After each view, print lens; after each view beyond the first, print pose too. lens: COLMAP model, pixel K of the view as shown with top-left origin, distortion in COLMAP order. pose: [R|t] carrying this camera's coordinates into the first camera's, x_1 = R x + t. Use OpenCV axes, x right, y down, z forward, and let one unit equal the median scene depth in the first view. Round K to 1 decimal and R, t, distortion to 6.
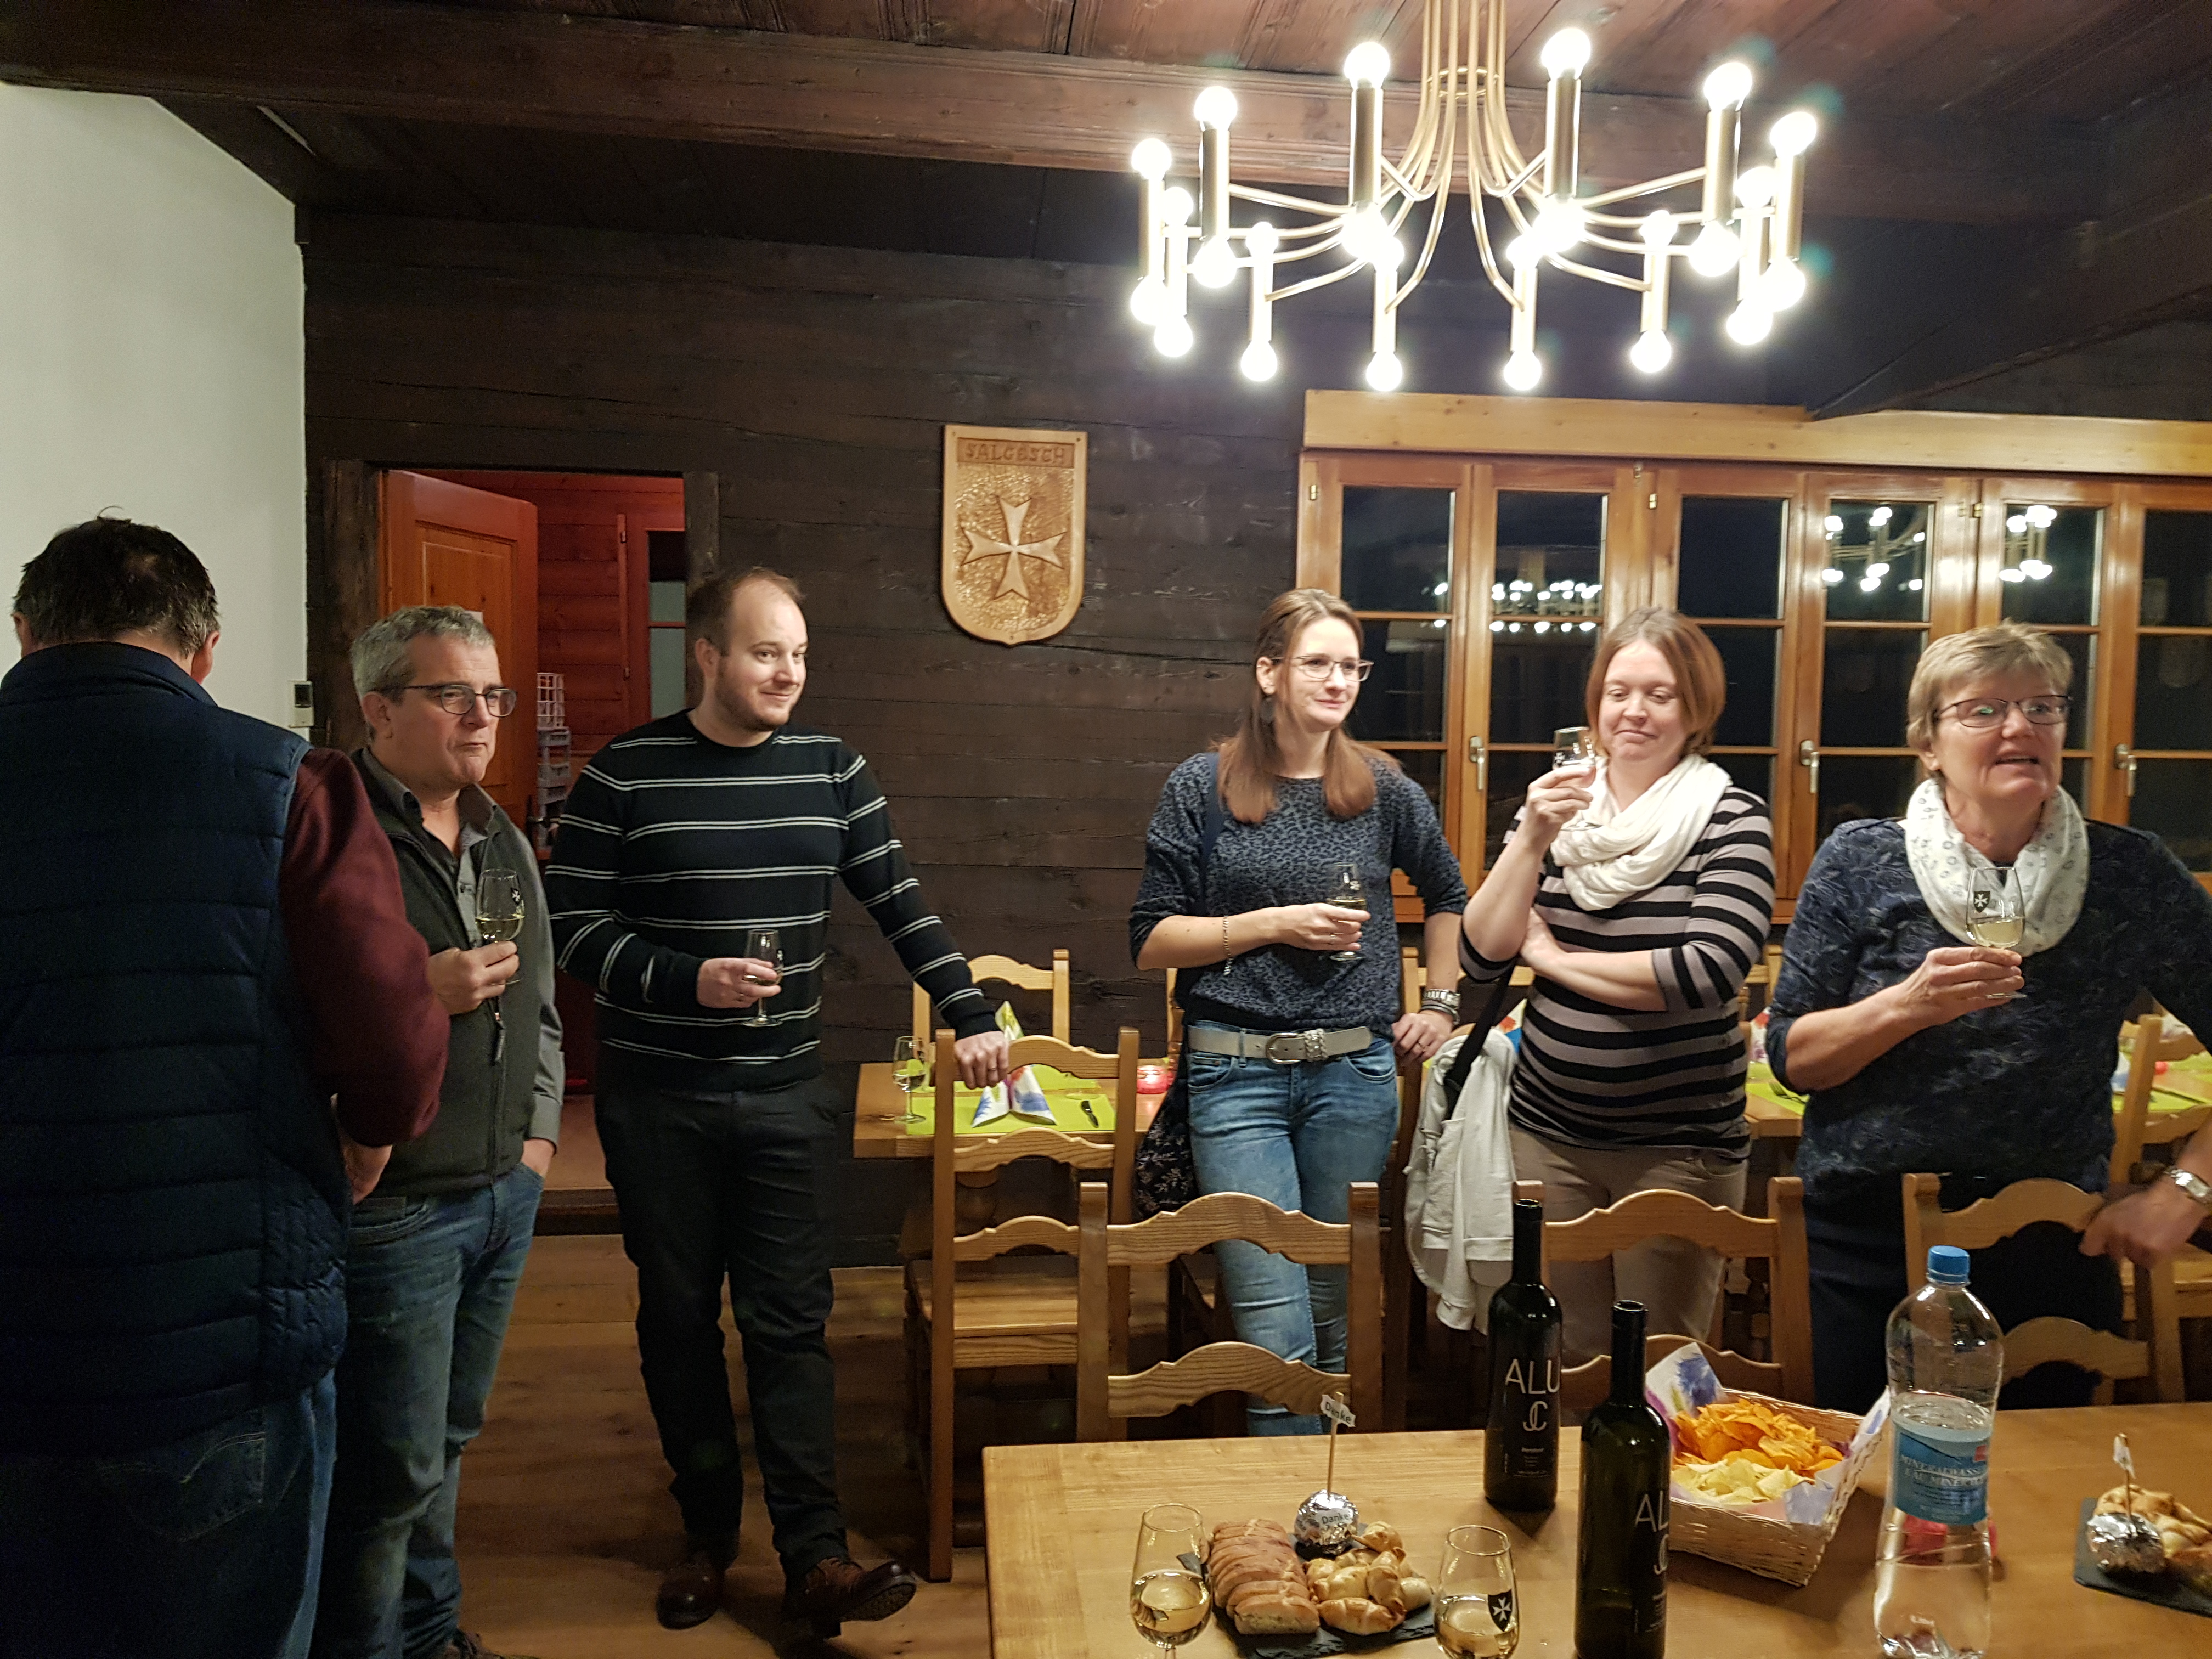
lens RADIAL K [[1724.7, 0, 1141.4], [0, 1724.7, 830.2], [0, 0, 1]] dist [0.064801, -0.094903]
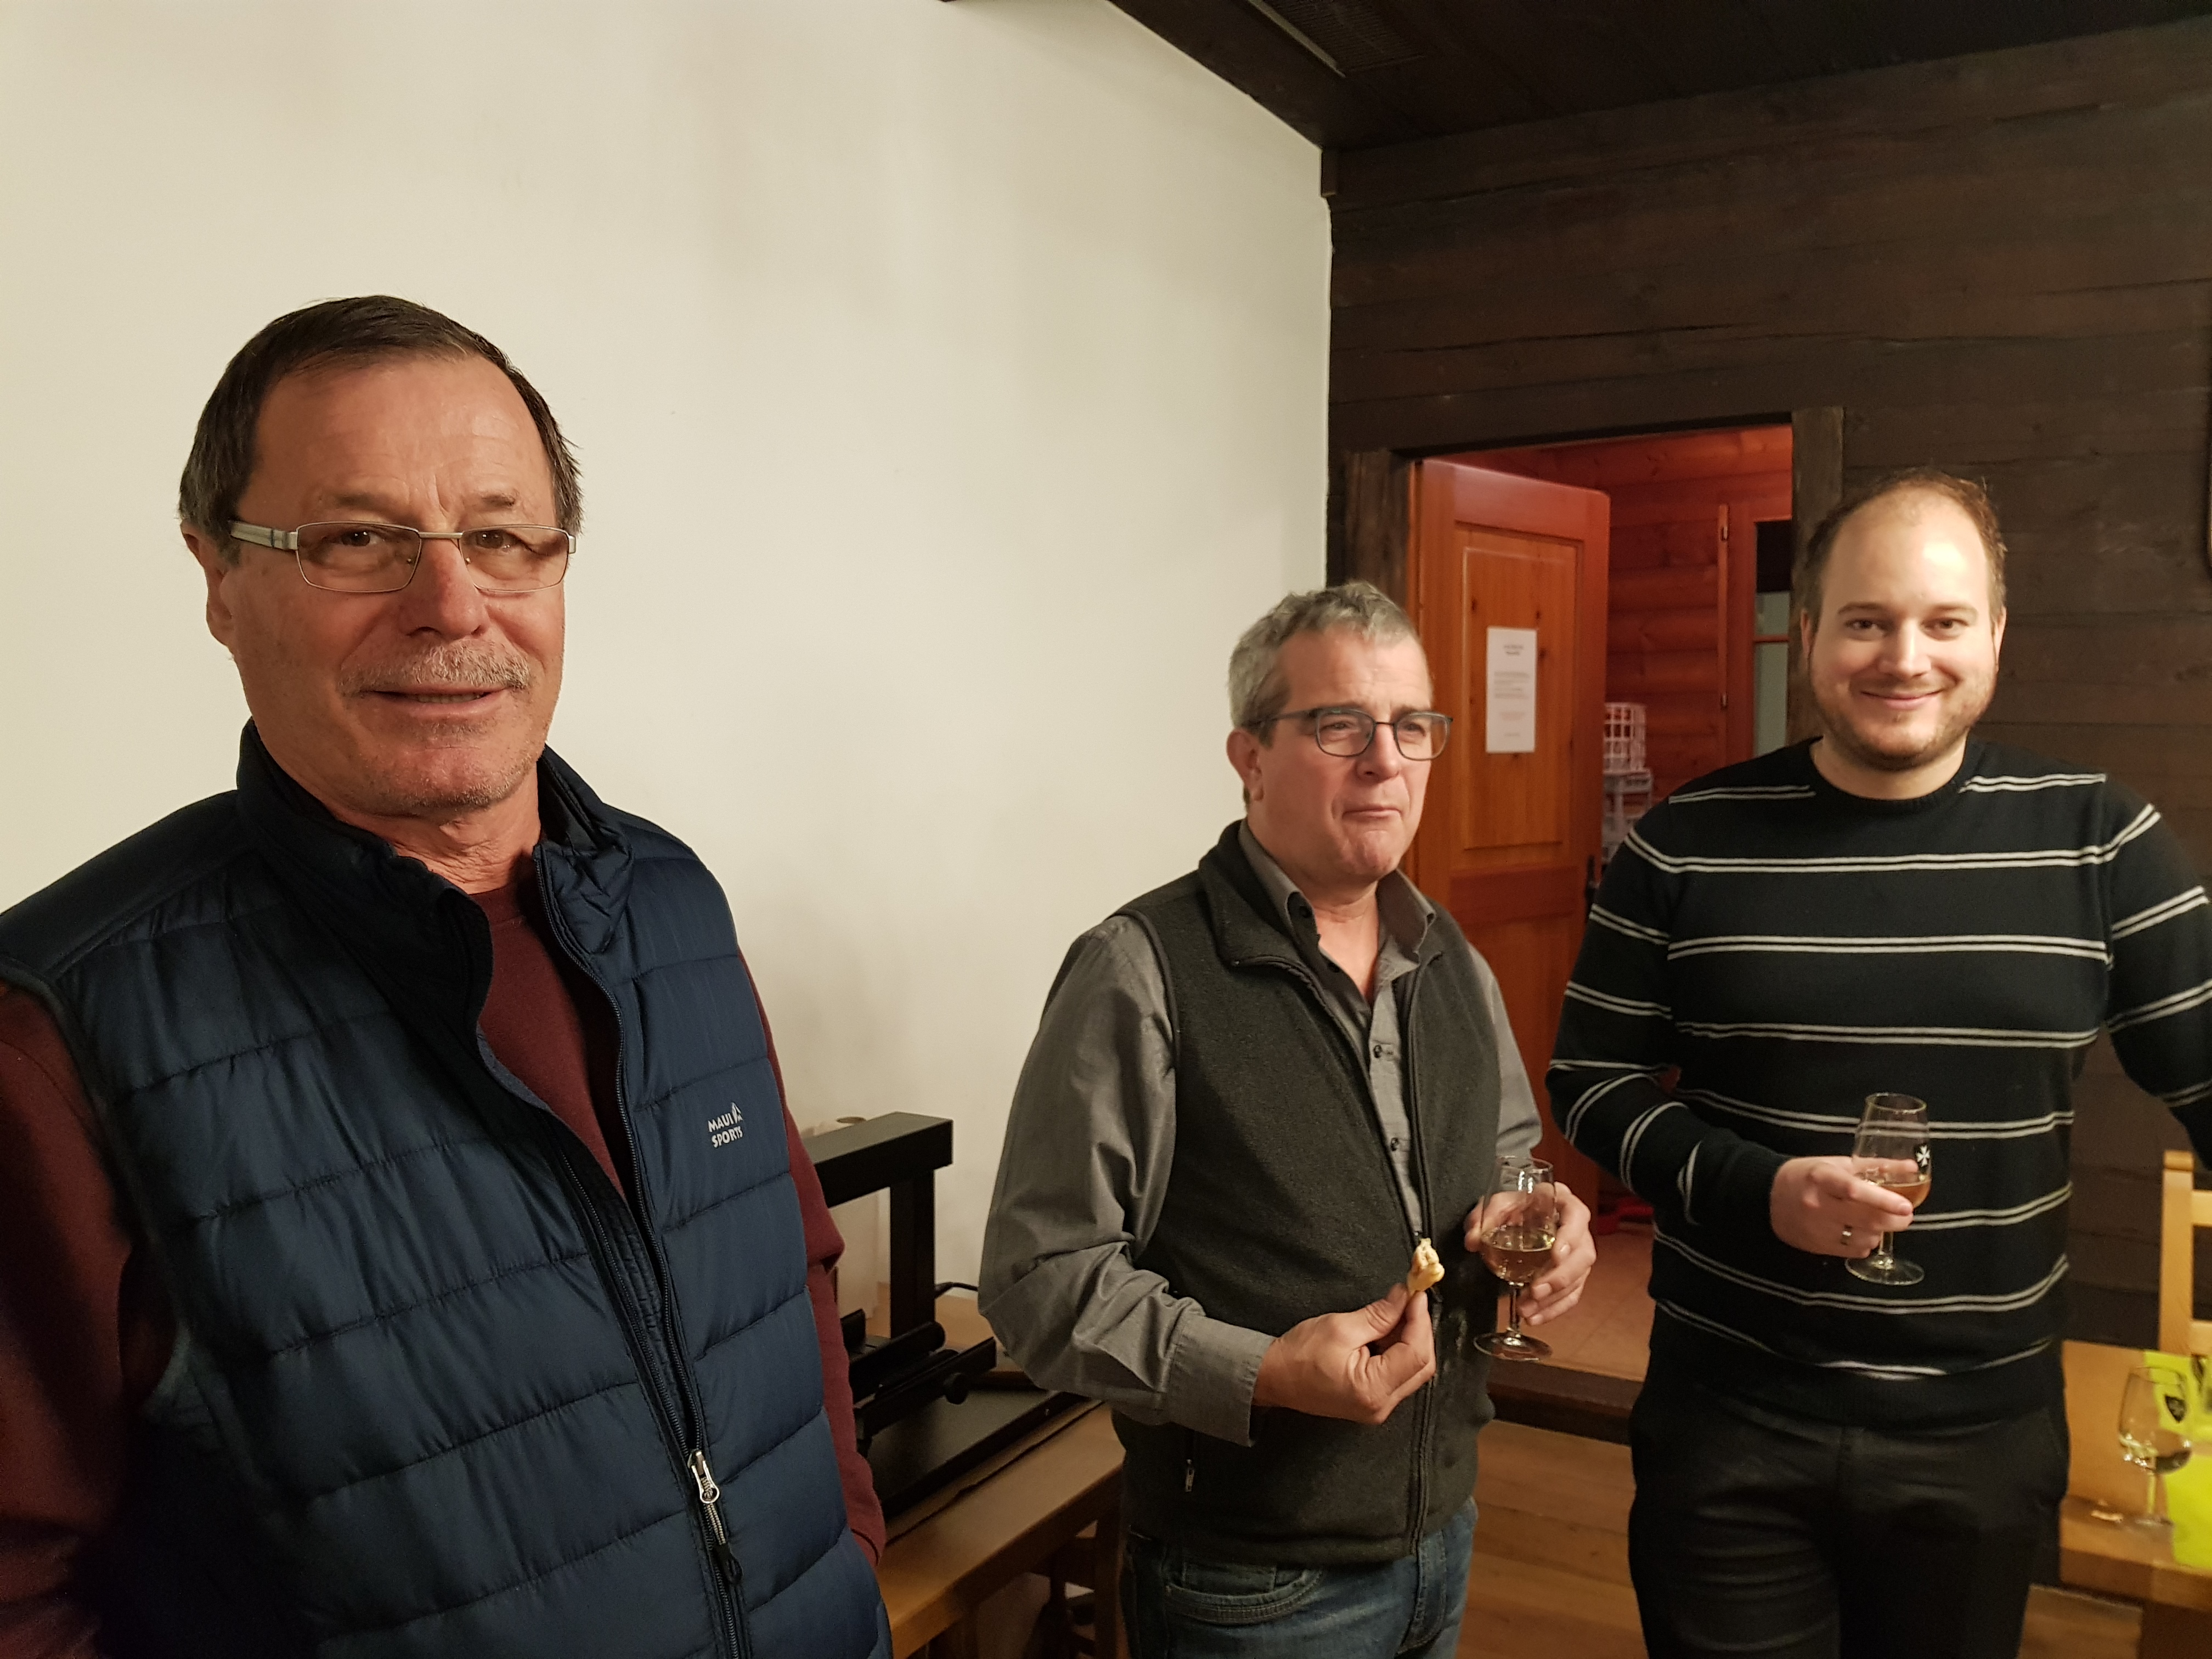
lens RADIAL K [[1809.5, 0, 1101.2], [0, 1809.5, 863.5], [0, 0, 1]] dist [0.082366, -0.154006]
pose [[0.809418, 0.014231, -0.587061, -0.051739], [-0.017893, 0.999840, -0.000433, -0.015046], [0.586961, 0.010855, 0.809543, 0.228096]]
